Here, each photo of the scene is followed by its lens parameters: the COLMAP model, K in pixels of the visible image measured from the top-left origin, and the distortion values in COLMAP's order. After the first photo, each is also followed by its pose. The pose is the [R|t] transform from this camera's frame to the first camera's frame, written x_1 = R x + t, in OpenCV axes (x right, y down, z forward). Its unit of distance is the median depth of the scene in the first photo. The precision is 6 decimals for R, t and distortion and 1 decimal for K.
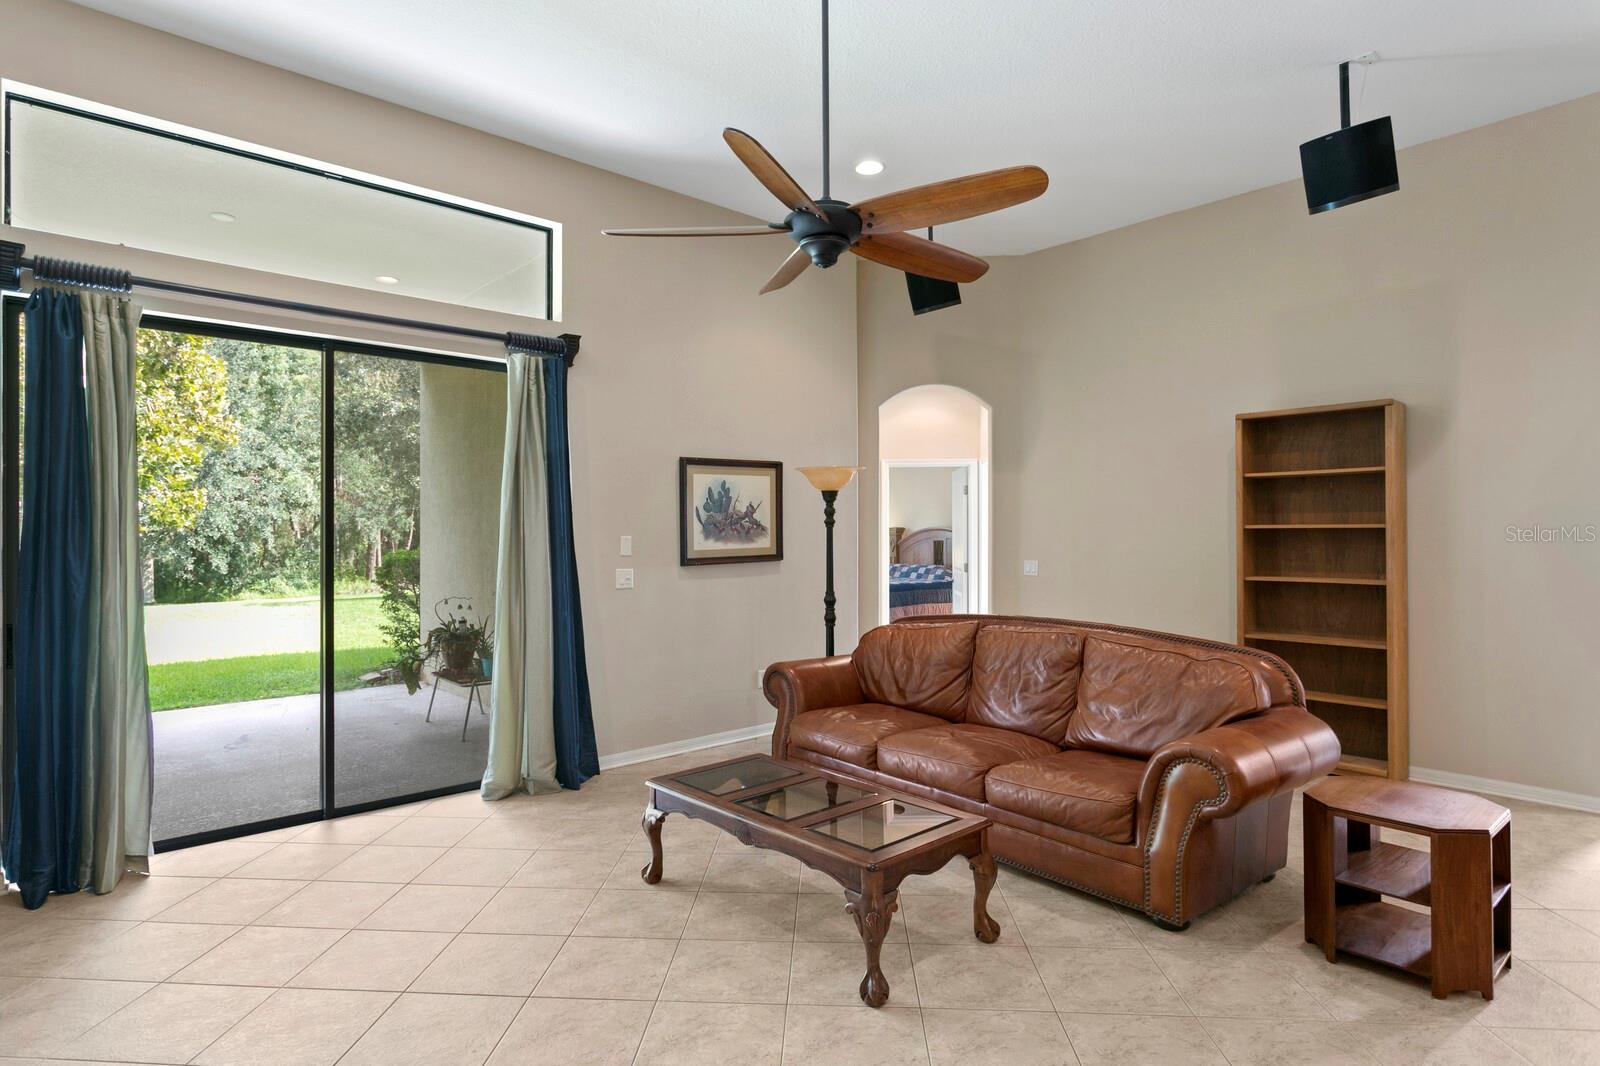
lens RADIAL K [[835.5, 0, 768.0], [0, 835.5, 529.8], [0, 0, 1]] dist [-0.002997, 0.003374]
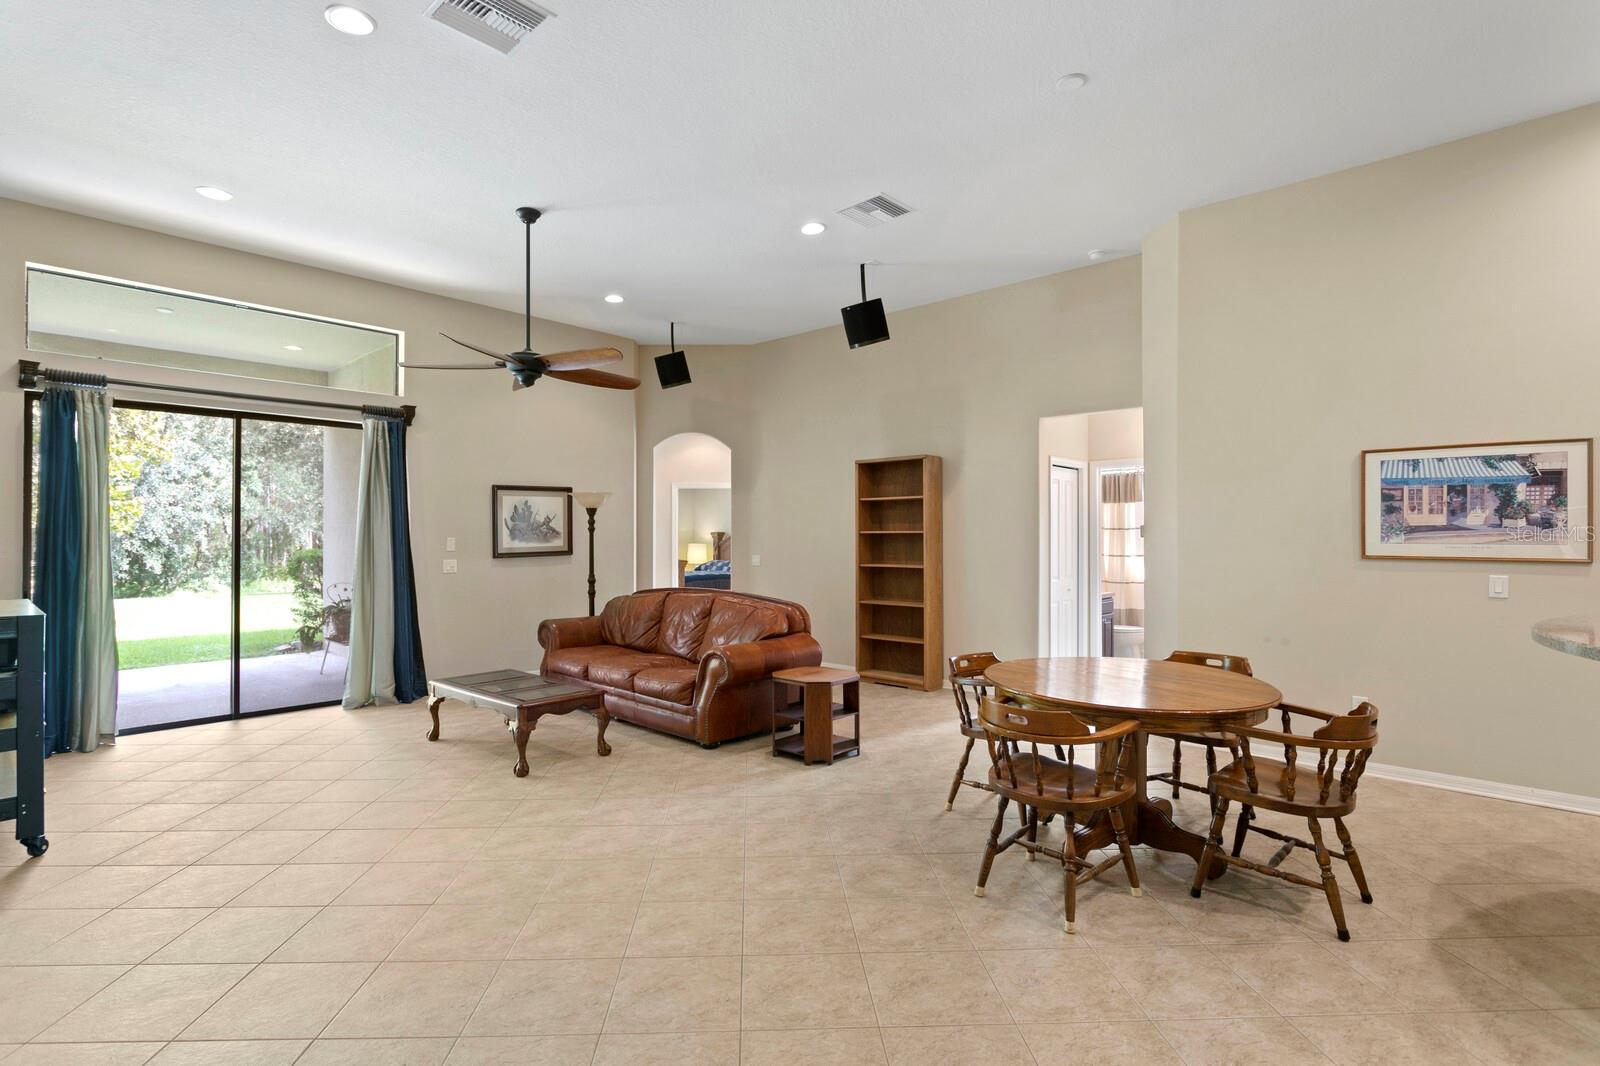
lens RADIAL K [[772.8, 0, 772.4], [0, 772.8, 528.2], [0, 0, 1]] dist [-0.009649, 0.005482]
pose [[0.995287, 0.001840, 0.096959, 0.269797], [-0.001152, 0.999974, -0.007152, -0.000822], [-0.096970, 0.007007, 0.995263, -0.432159]]
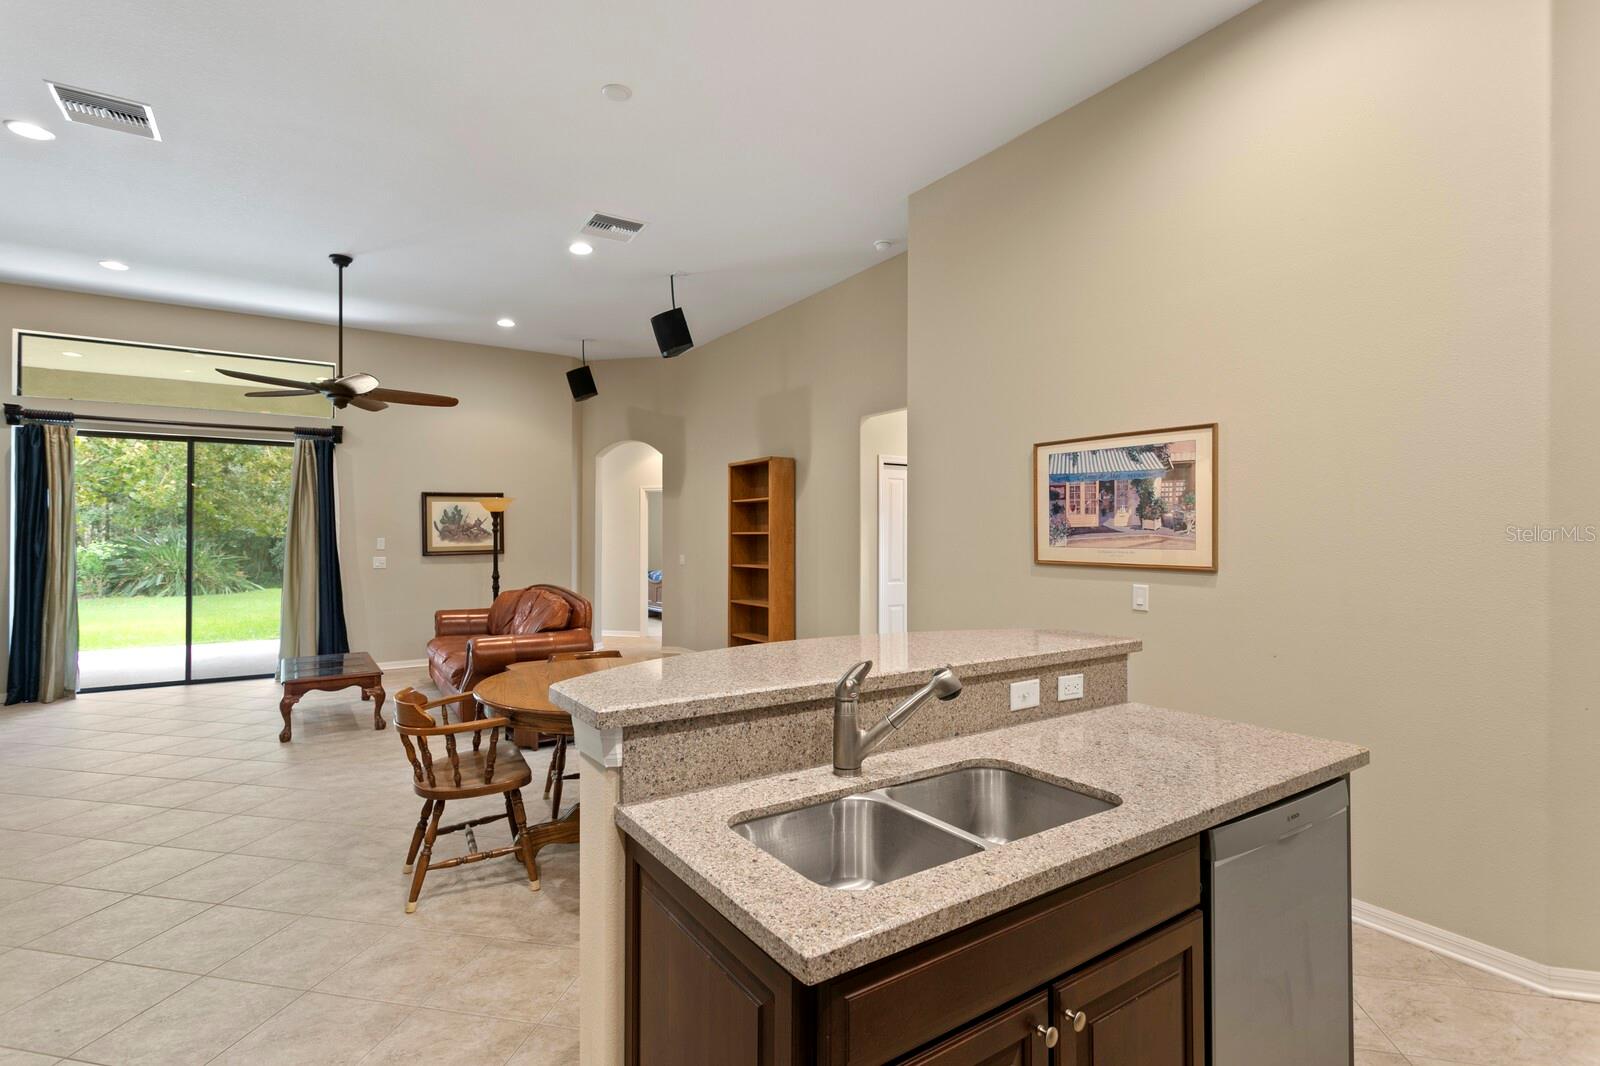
lens RADIAL K [[758.9, 0, 787.2], [0, 758.9, 526.0], [0, 0, 1]] dist [0.004465, -0.001327]
pose [[0.988725, -0.000137, -0.149741, 0.904010], [-0.001289, 0.999955, -0.009425, -0.004188], [0.149735, 0.009512, 0.988680, -0.434619]]
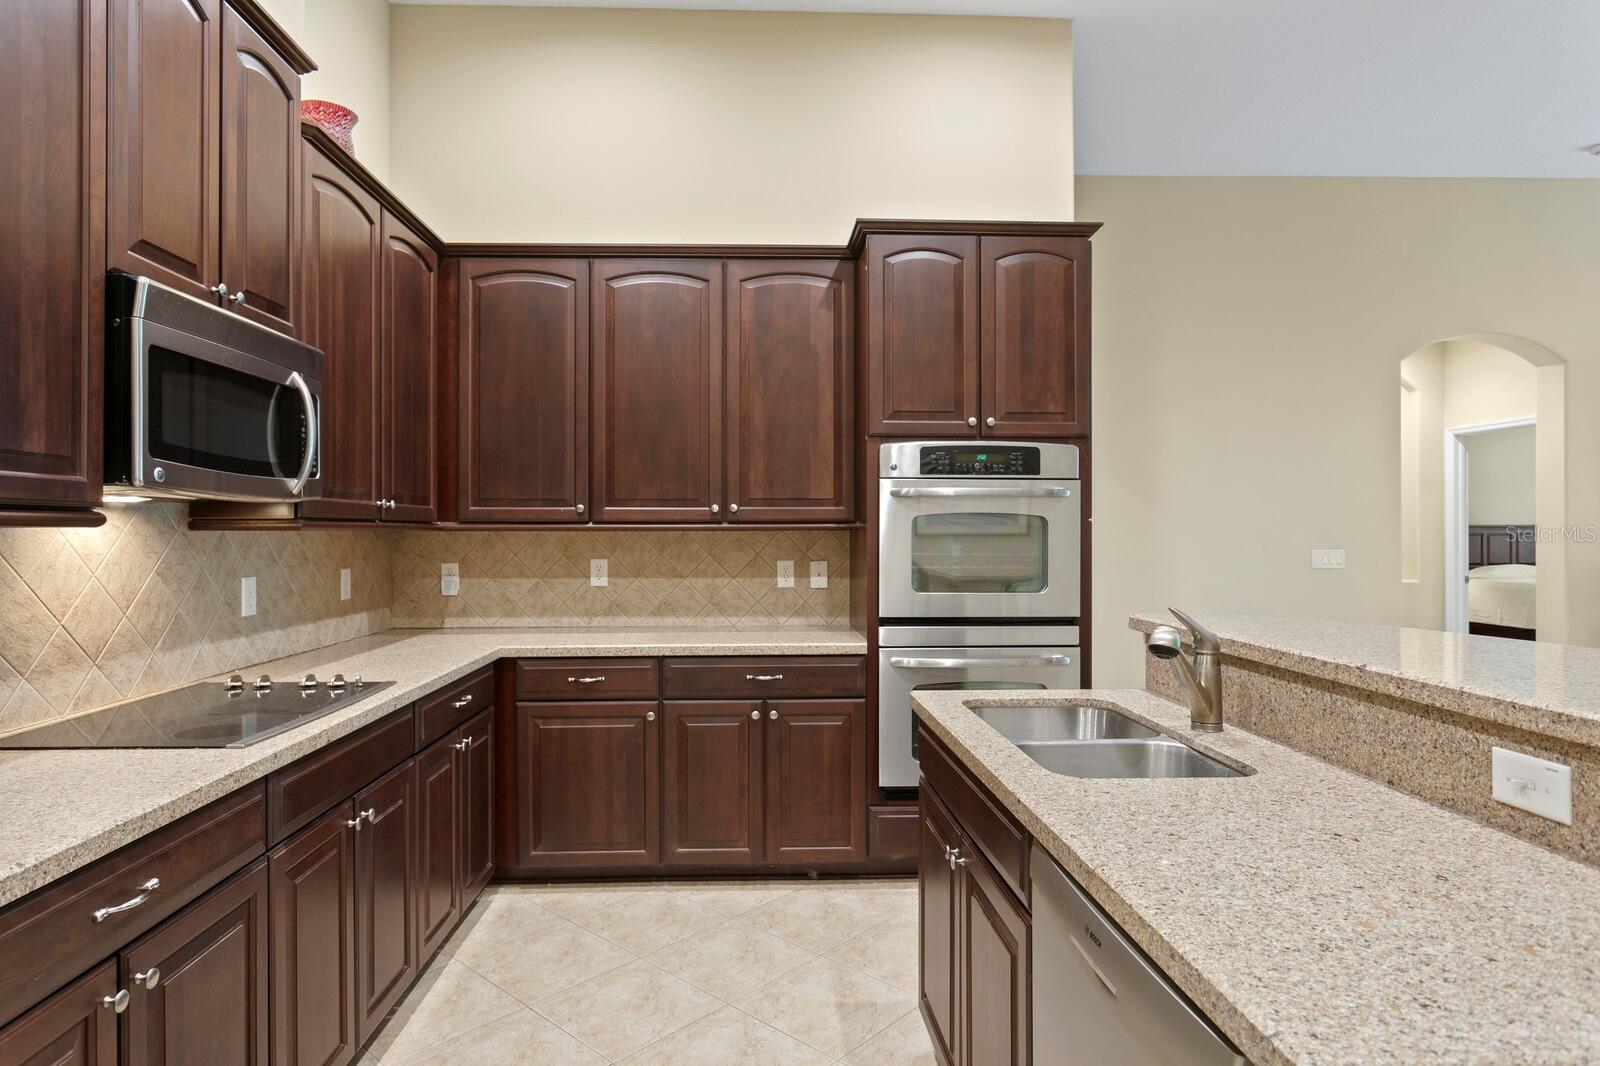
lens RADIAL K [[914.0, 0, 787.9], [0, 914.0, 529.8], [0, 0, 1]] dist [-0.001864, 0.002841]
pose [[-0.635093, 0.002427, -0.772432, 1.293390], [0.004935, 0.999987, -0.000916, 0.015724], [0.772420, -0.004394, -0.635097, 0.008336]]
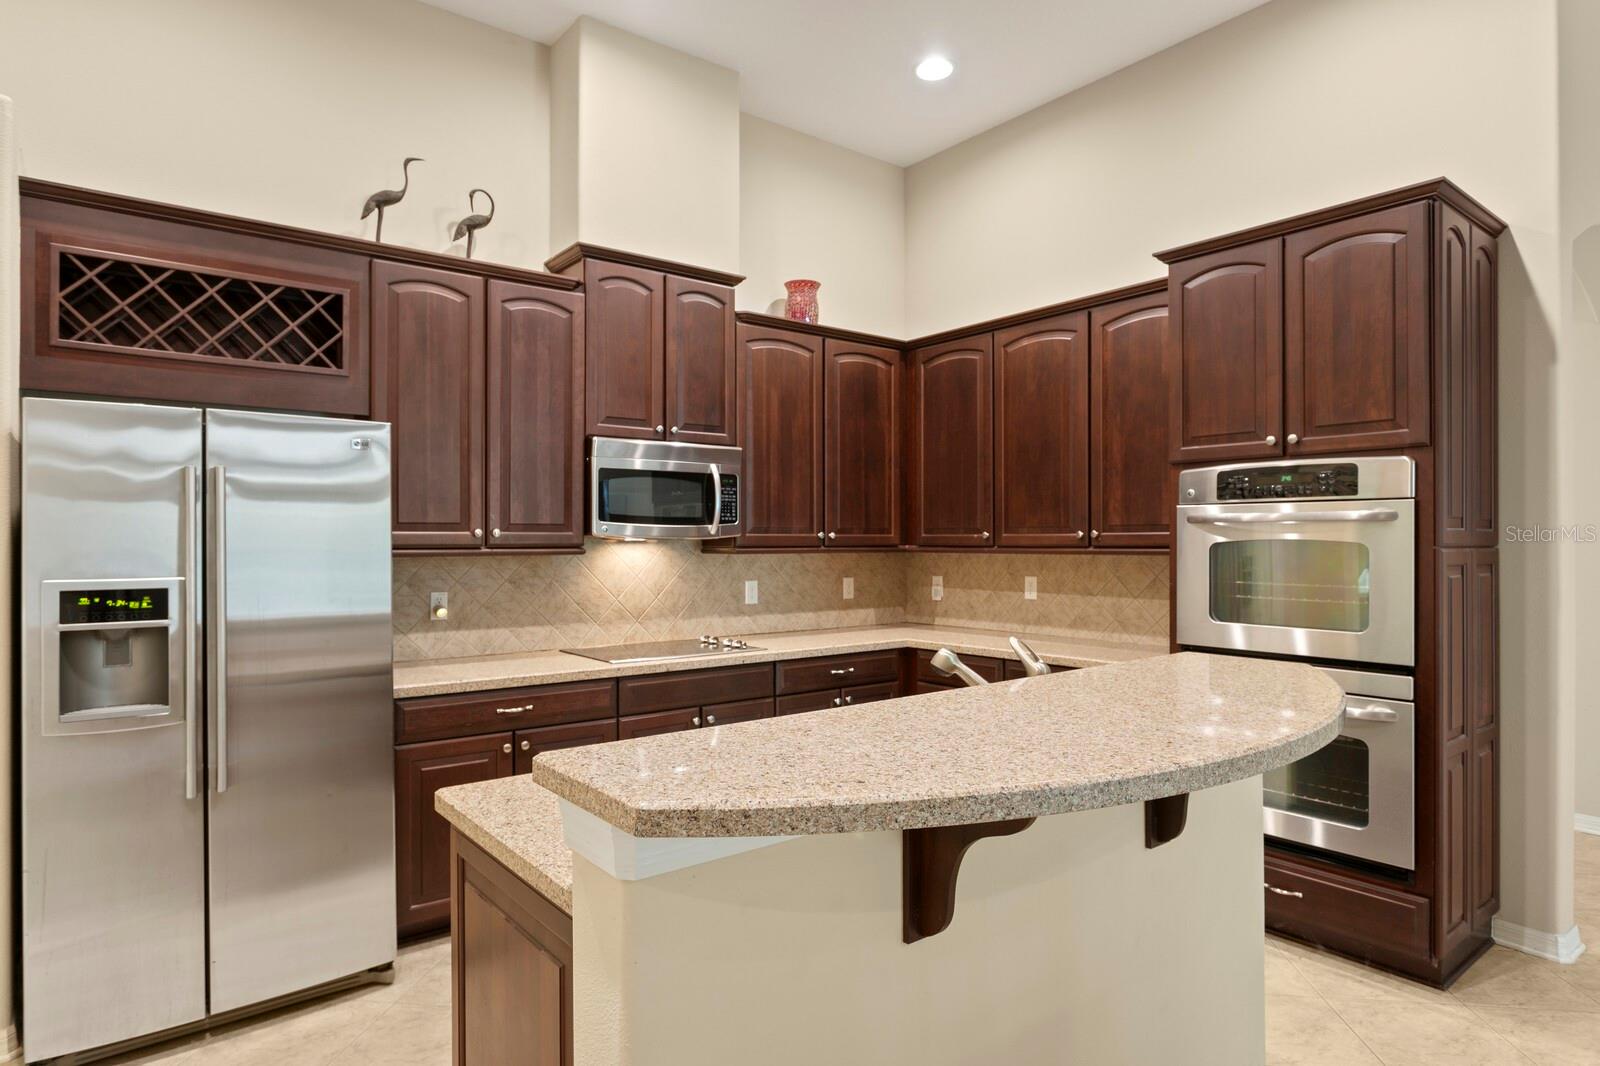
lens RADIAL K [[914.0, 0, 788.8], [0, 914.0, 532.8], [0, 0, 1]] dist [-0.001864, 0.002841]
pose [[-0.997879, 0.004945, 0.064914, 0.959389], [0.004209, 0.999925, -0.011465, 0.004060], [-0.064966, -0.011167, -0.997825, 0.341418]]
